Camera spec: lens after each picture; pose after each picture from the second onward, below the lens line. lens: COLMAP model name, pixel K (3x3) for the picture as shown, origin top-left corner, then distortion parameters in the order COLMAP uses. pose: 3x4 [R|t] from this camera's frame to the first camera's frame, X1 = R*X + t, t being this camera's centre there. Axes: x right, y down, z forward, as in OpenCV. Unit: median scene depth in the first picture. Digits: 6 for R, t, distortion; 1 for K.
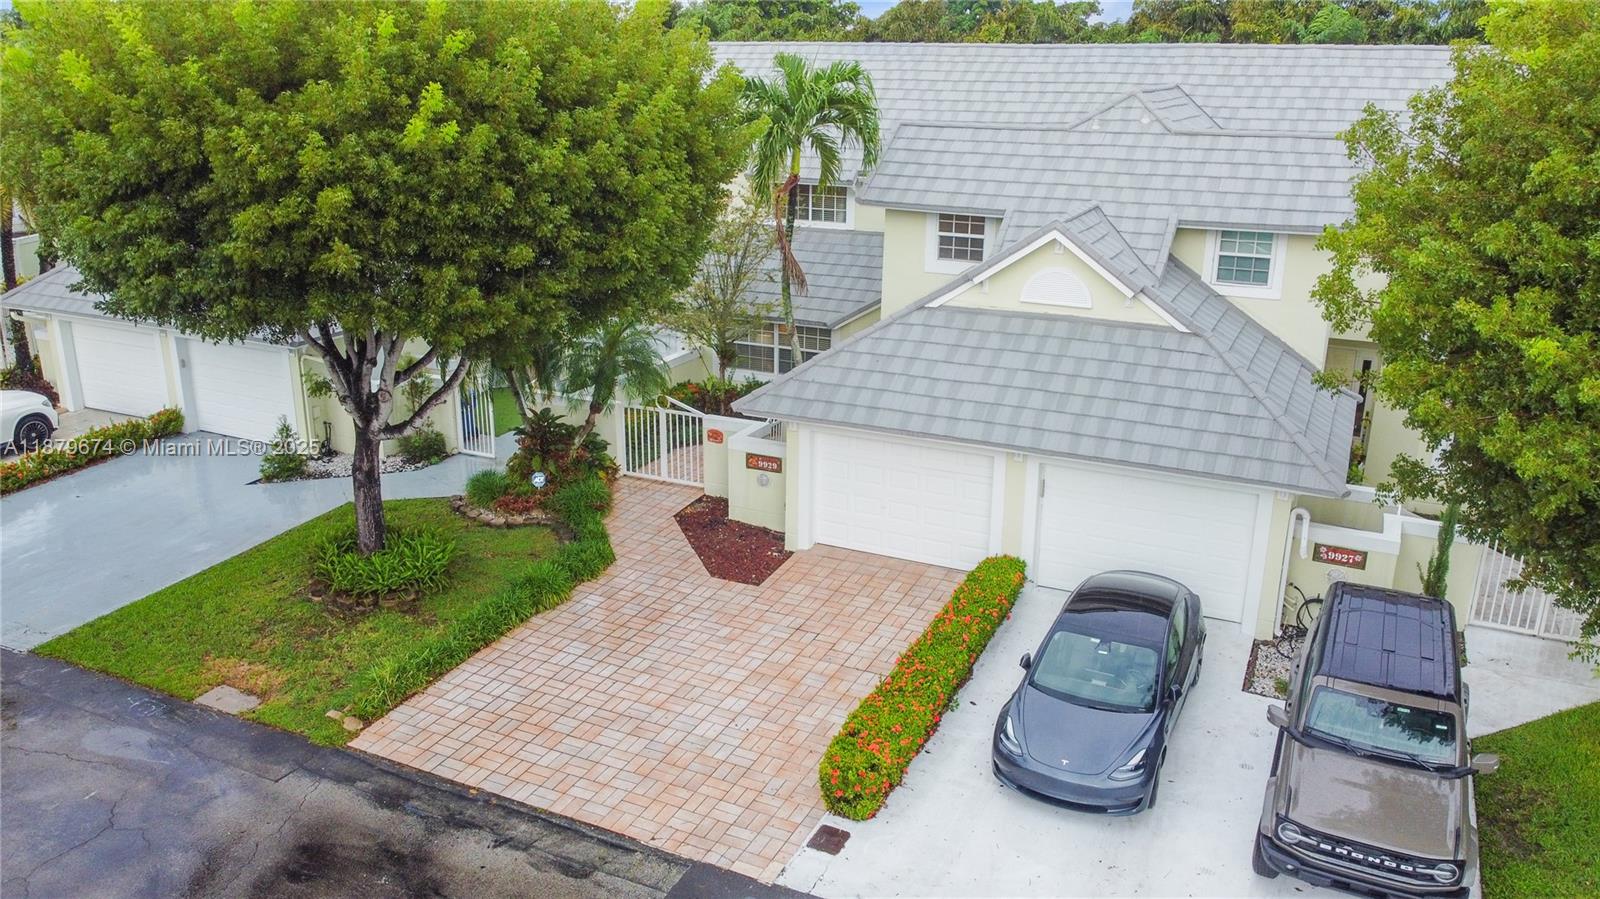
lens RADIAL K [[1238.8, 0, 800.0], [0, 1238.8, 449.5], [0, 0, 1]] dist [0.006682, -0.013417]
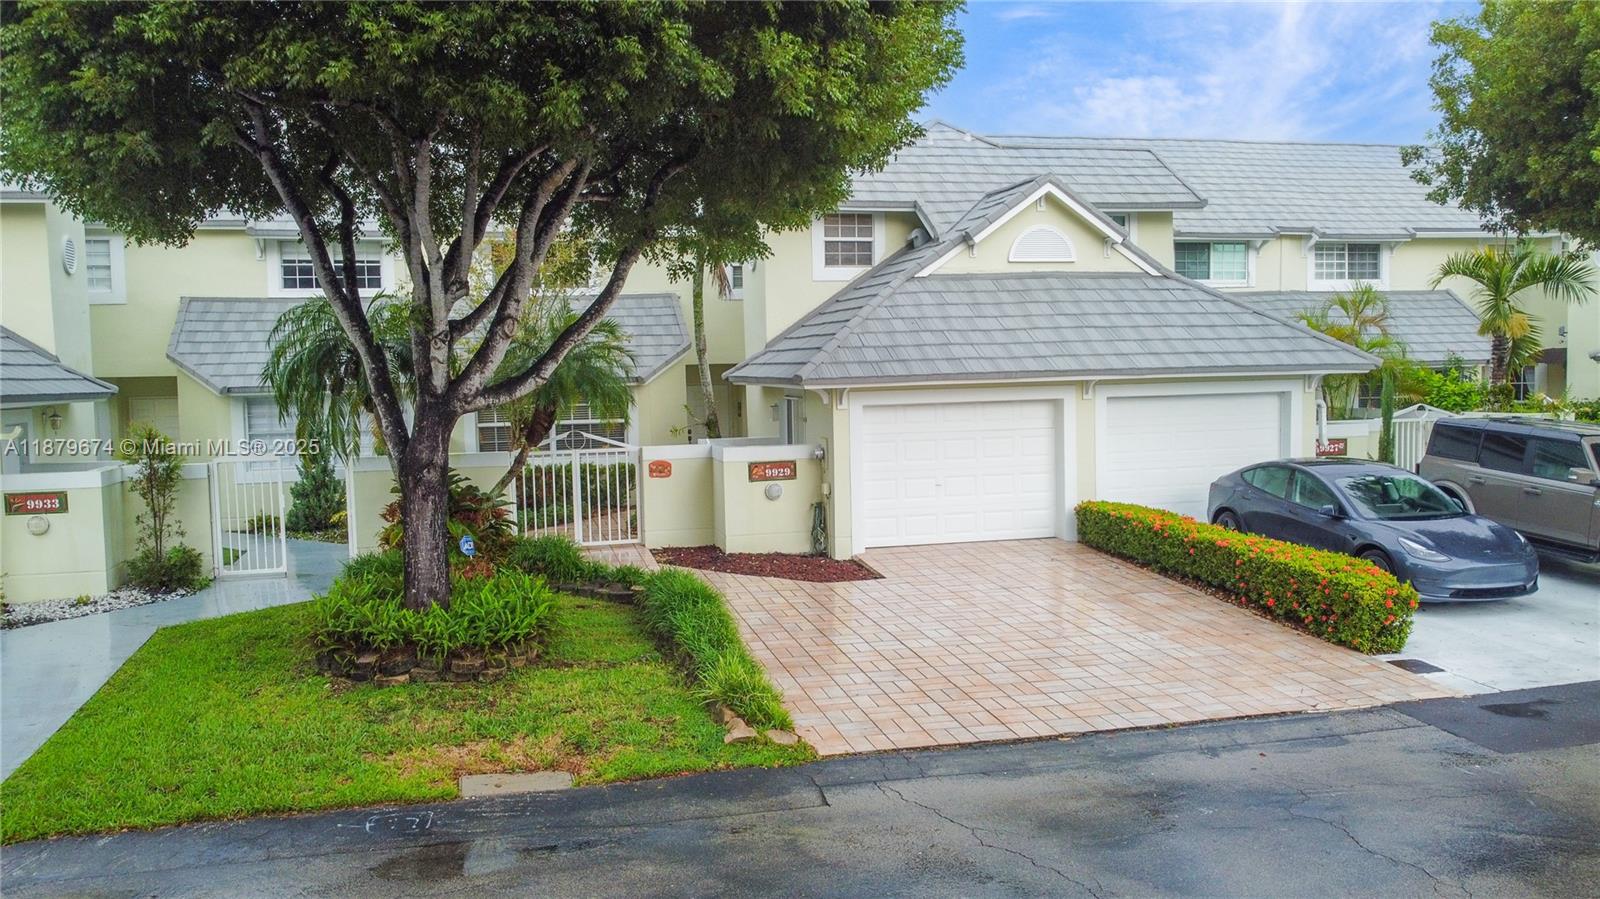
lens RADIAL K [[1238.8, 0, 800.0], [0, 1238.8, 449.5], [0, 0, 1]] dist [0.006682, -0.013417]
pose [[0.769304, -0.070387, 0.634994, -0.582115], [0.222103, 0.961384, -0.162515, 0.146505], [-0.599034, 0.266058, 0.755230, 0.385083]]
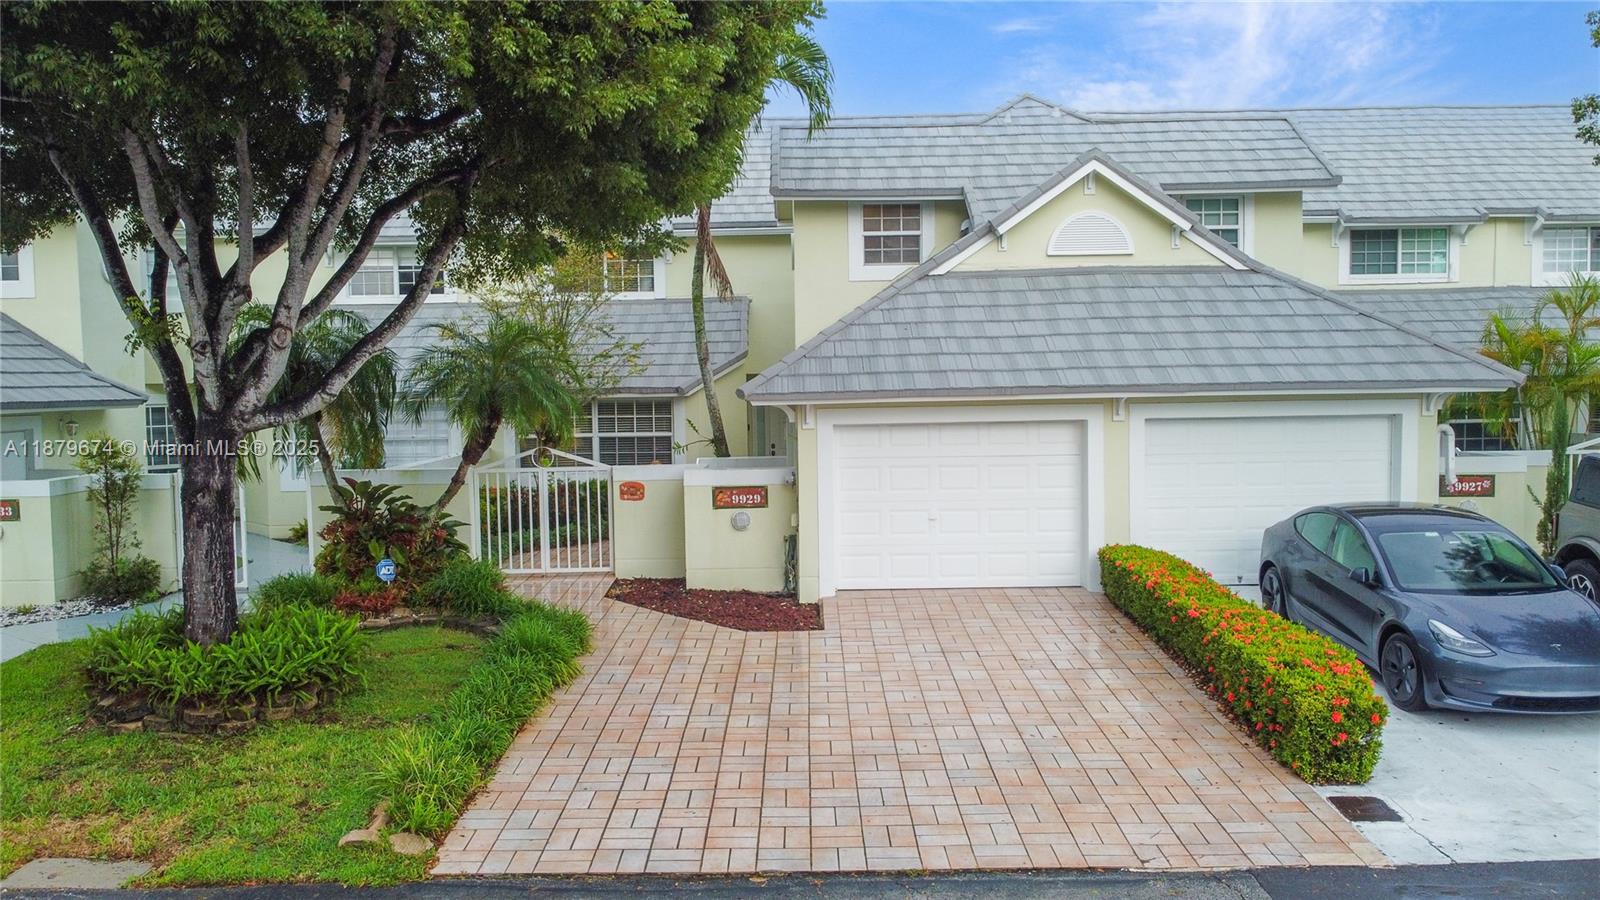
lens RADIAL K [[1256.6, 0, 800.0], [0, 1256.6, 450.0], [0, 0, 1]] dist [-0.001922, 0.001939]
pose [[0.900891, -0.051272, 0.431007, -0.339301], [0.156083, 0.964842, -0.211468, 0.157439], [-0.405010, 0.257783, 0.877220, 0.352669]]
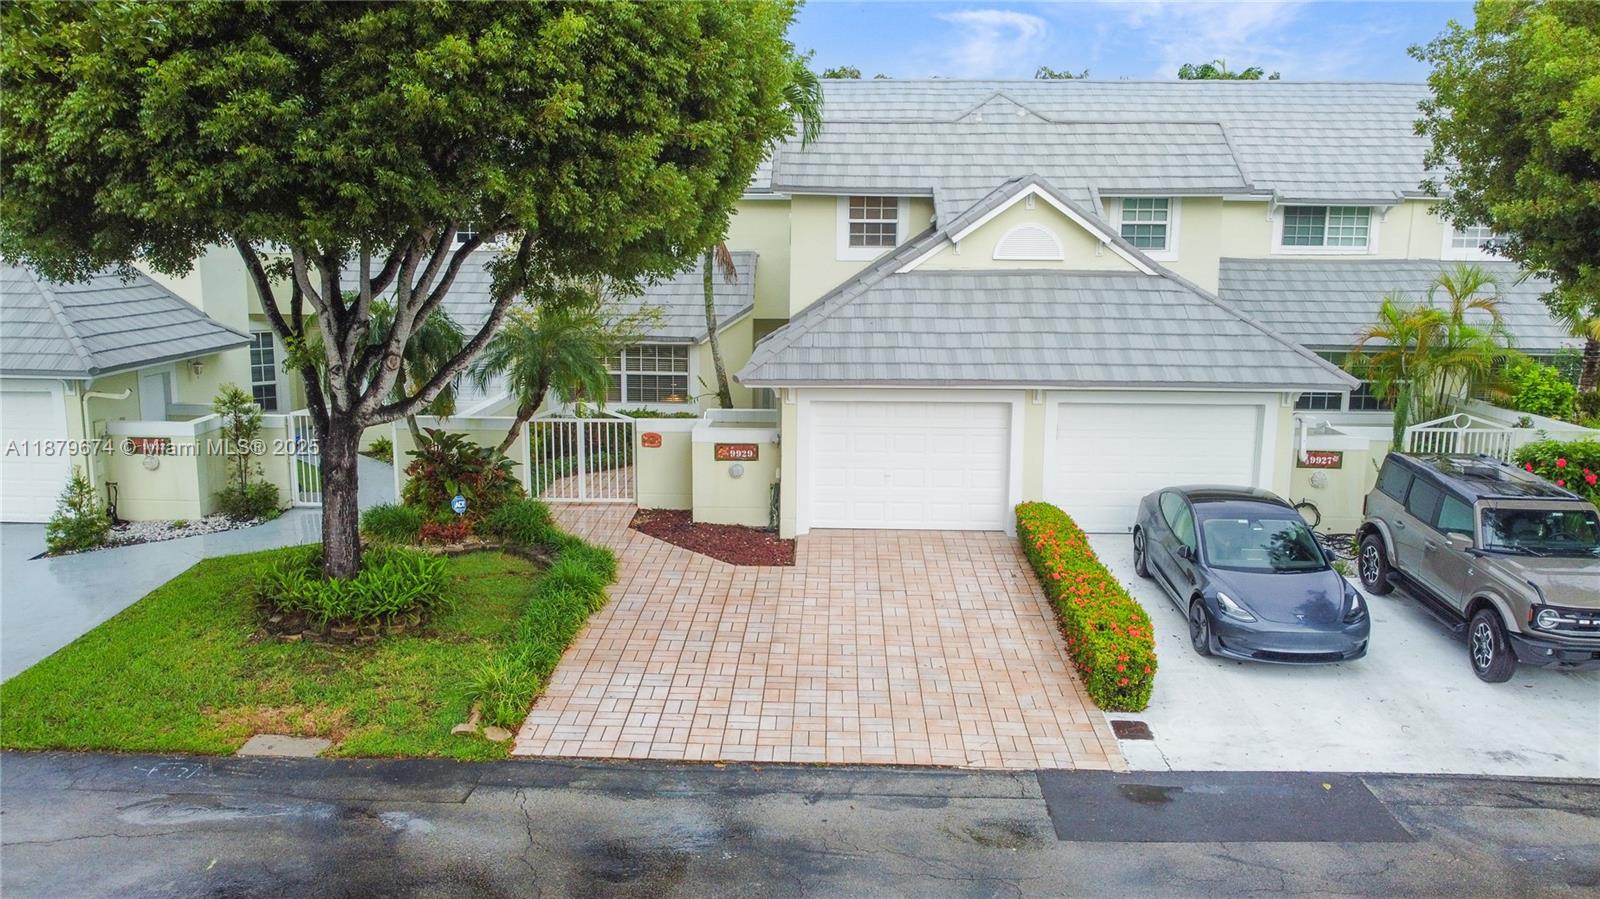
lens RADIAL K [[1245.0, 0, 800.0], [0, 1245.0, 449.5], [0, 0, 1]] dist [0.005066, -0.007230]
pose [[0.912297, -0.074596, 0.402677, -0.385825], [0.125264, 0.986973, -0.100959, 0.116654], [-0.389901, 0.142545, 0.909757, 0.149543]]
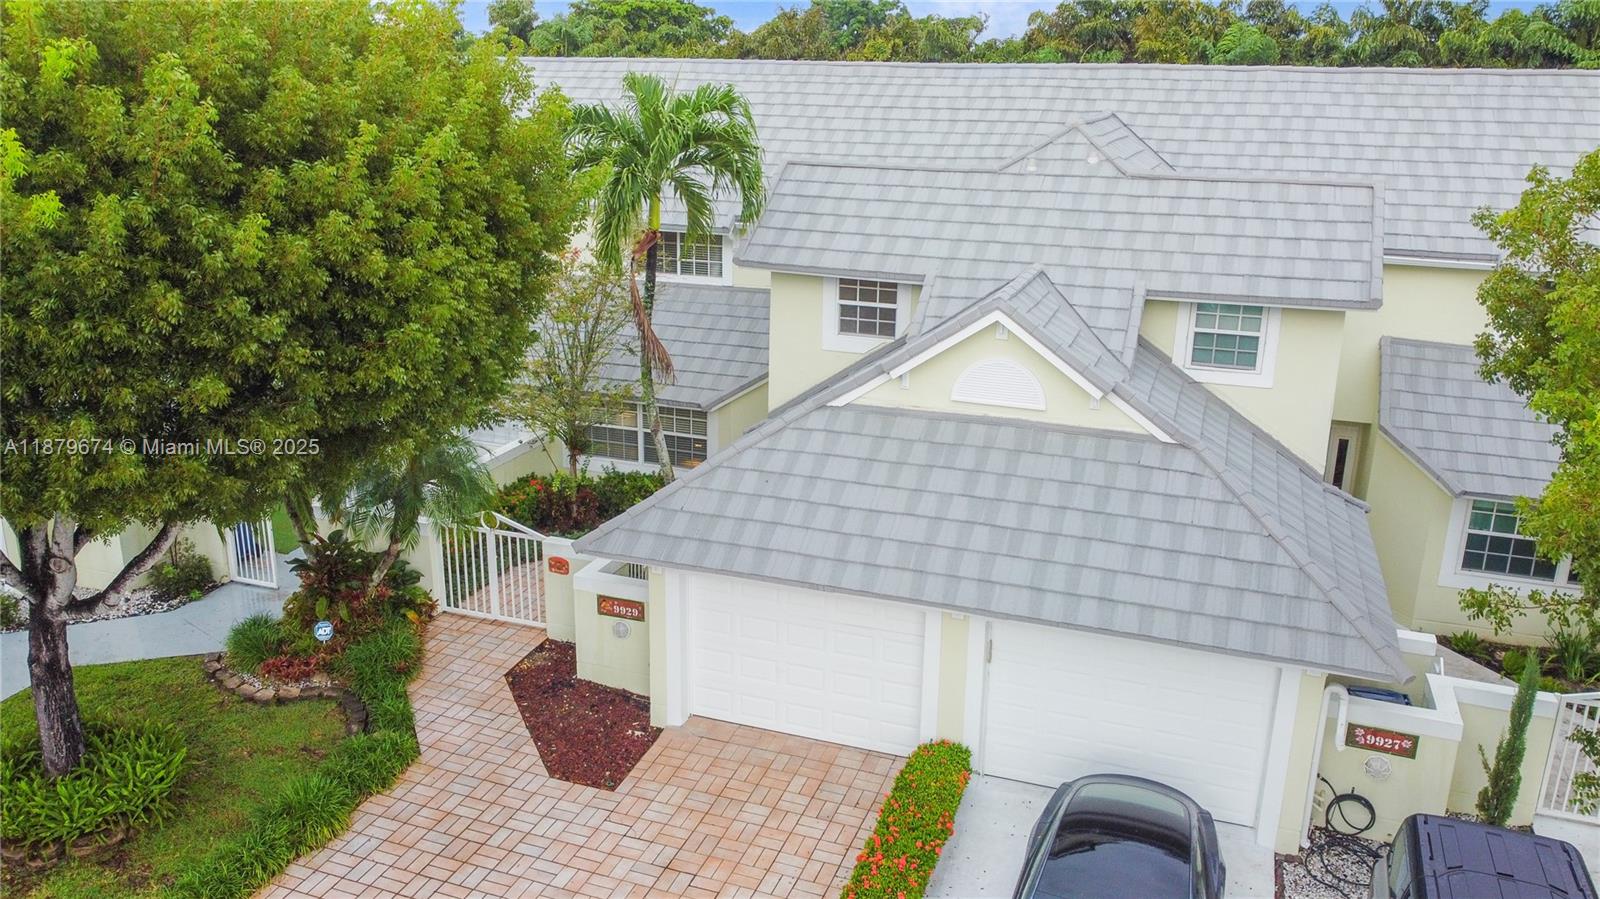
lens RADIAL K [[1238.8, 0, 800.0], [0, 1238.8, 449.5], [0, 0, 1]] dist [0.006682, -0.013417]
pose [[0.995350, -0.022411, 0.093677, 0.012337], [0.023443, 0.999676, -0.009934, -0.082463], [-0.093424, 0.012084, 0.995553, 0.244842]]
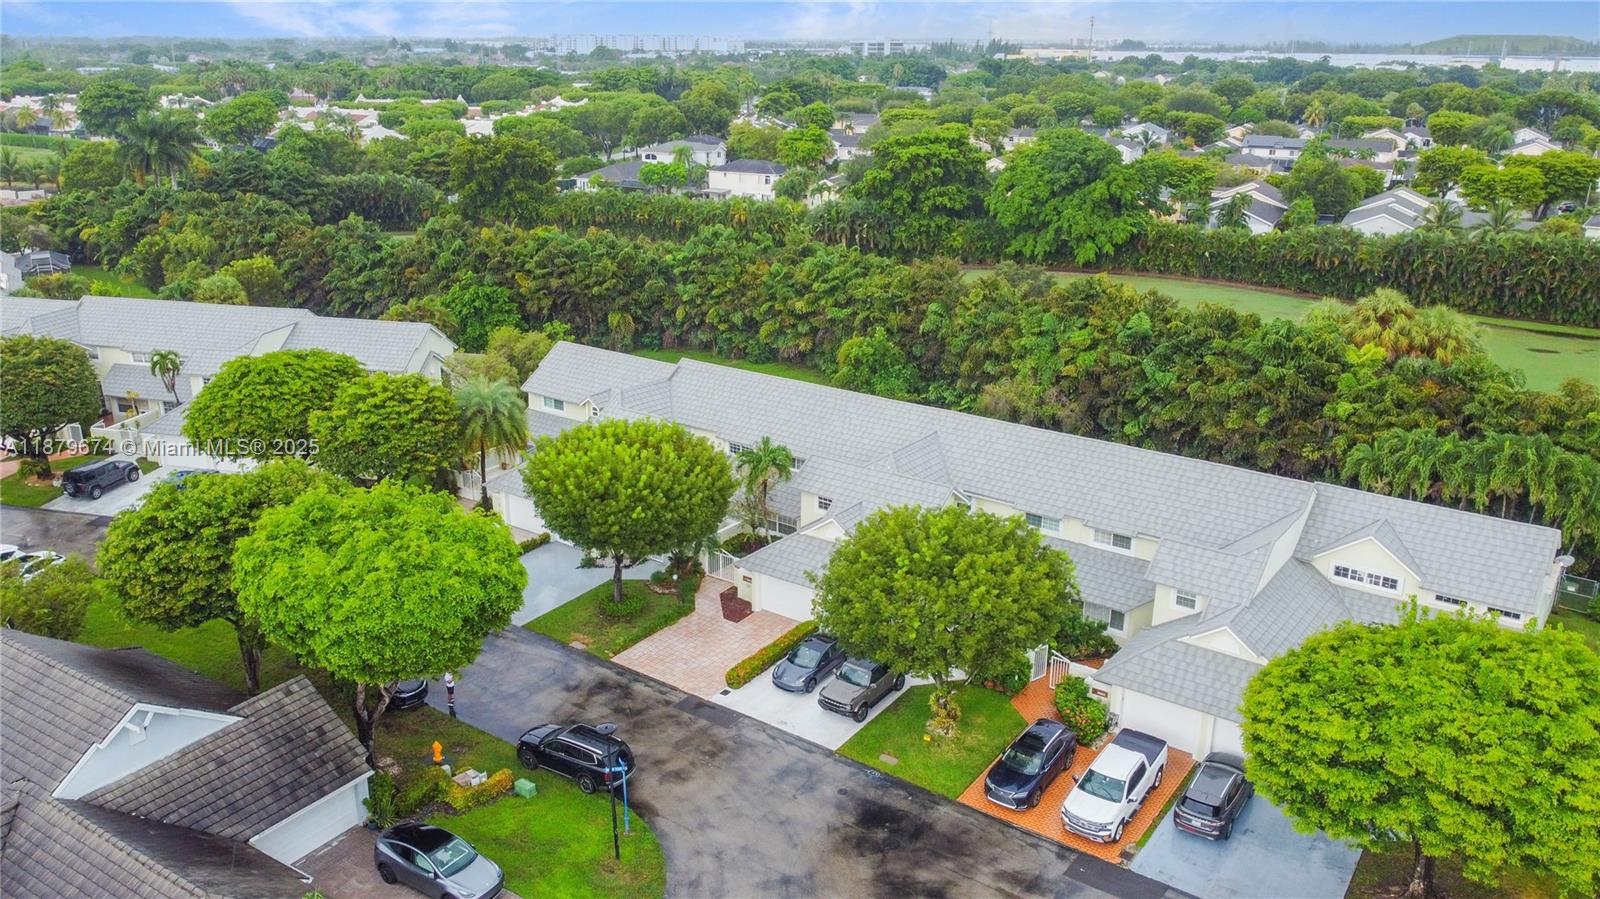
lens RADIAL K [[1238.8, 0, 800.0], [0, 1238.8, 449.5], [0, 0, 1]] dist [0.006682, -0.013417]
pose [[0.982232, 0.055962, -0.179133, 0.635773], [-0.054074, 0.998418, 0.015410, -0.369724], [0.179712, -0.005449, 0.983704, -1.965384]]
